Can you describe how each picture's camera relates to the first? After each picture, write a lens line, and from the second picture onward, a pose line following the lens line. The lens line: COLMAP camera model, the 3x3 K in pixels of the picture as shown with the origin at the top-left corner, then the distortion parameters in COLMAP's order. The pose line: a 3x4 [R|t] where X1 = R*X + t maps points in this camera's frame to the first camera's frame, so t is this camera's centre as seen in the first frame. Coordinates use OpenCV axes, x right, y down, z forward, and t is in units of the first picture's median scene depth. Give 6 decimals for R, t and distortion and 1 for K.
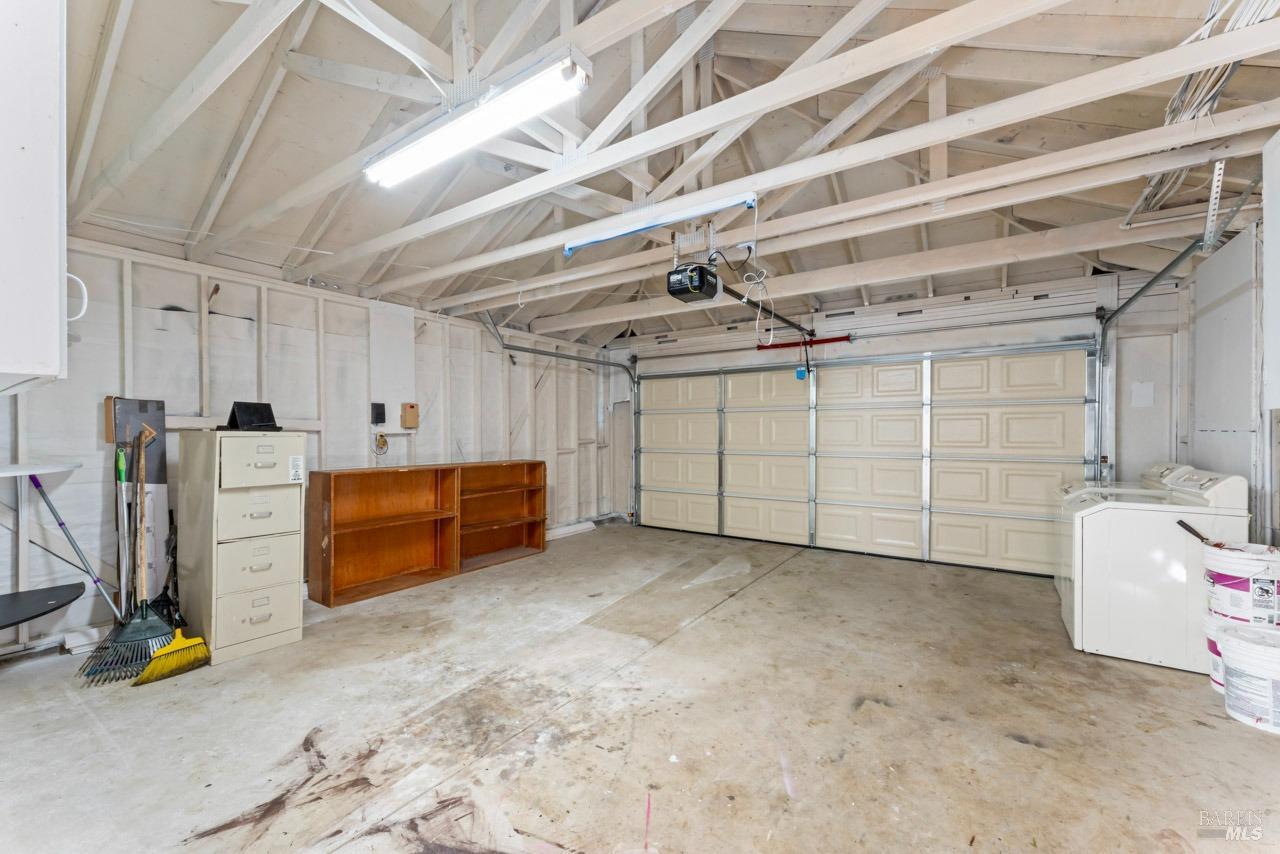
lens RADIAL K [[518.3, 0, 640.1], [0, 518.3, 430.2], [0, 0, 1]] dist [0.000959, -0.000052]
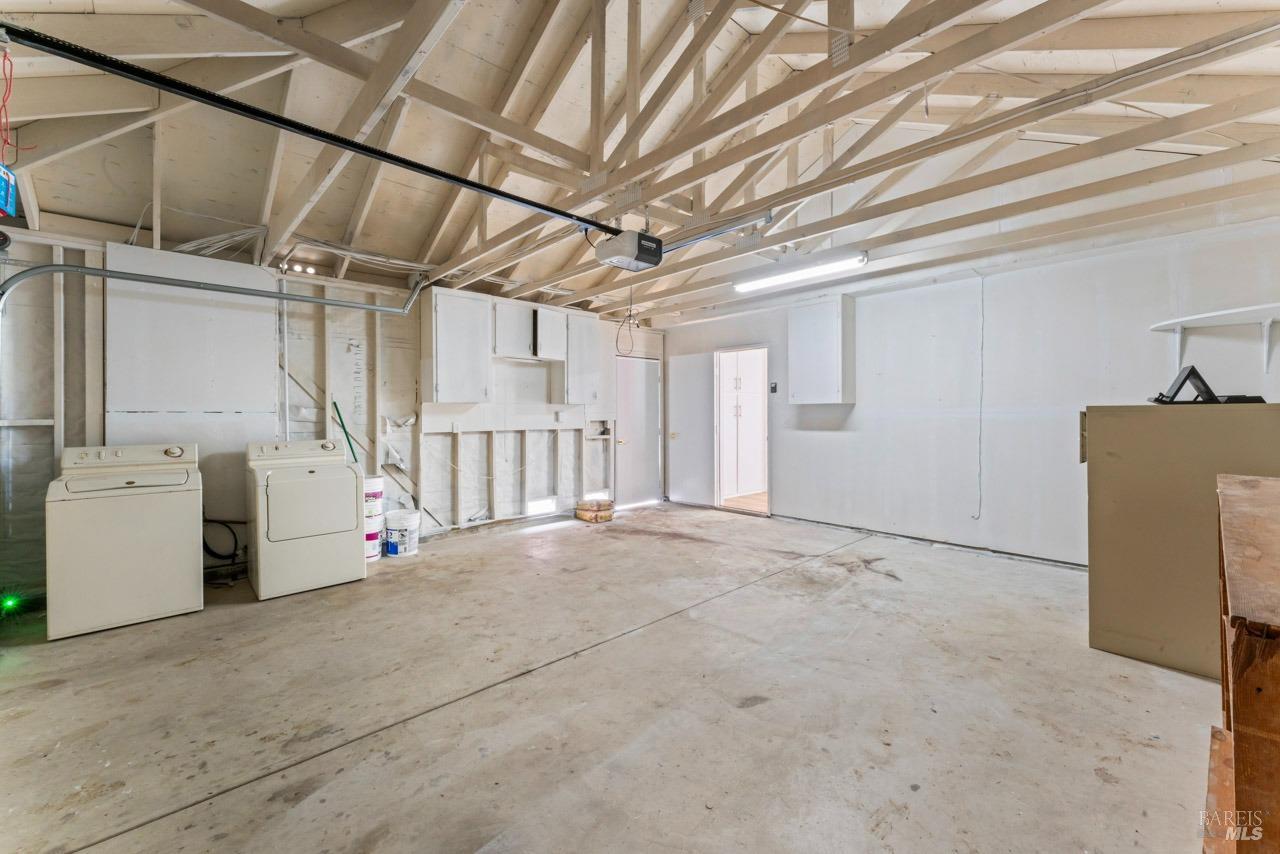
lens RADIAL K [[518.3, 0, 638.6], [0, 518.3, 420.8], [0, 0, 1]] dist [0.000959, -0.000052]
pose [[-0.973028, 0.002430, 0.230676, -0.145901], [0.004841, 0.999939, 0.009888, 0.019146], [-0.230638, 0.010738, -0.972980, 2.358143]]
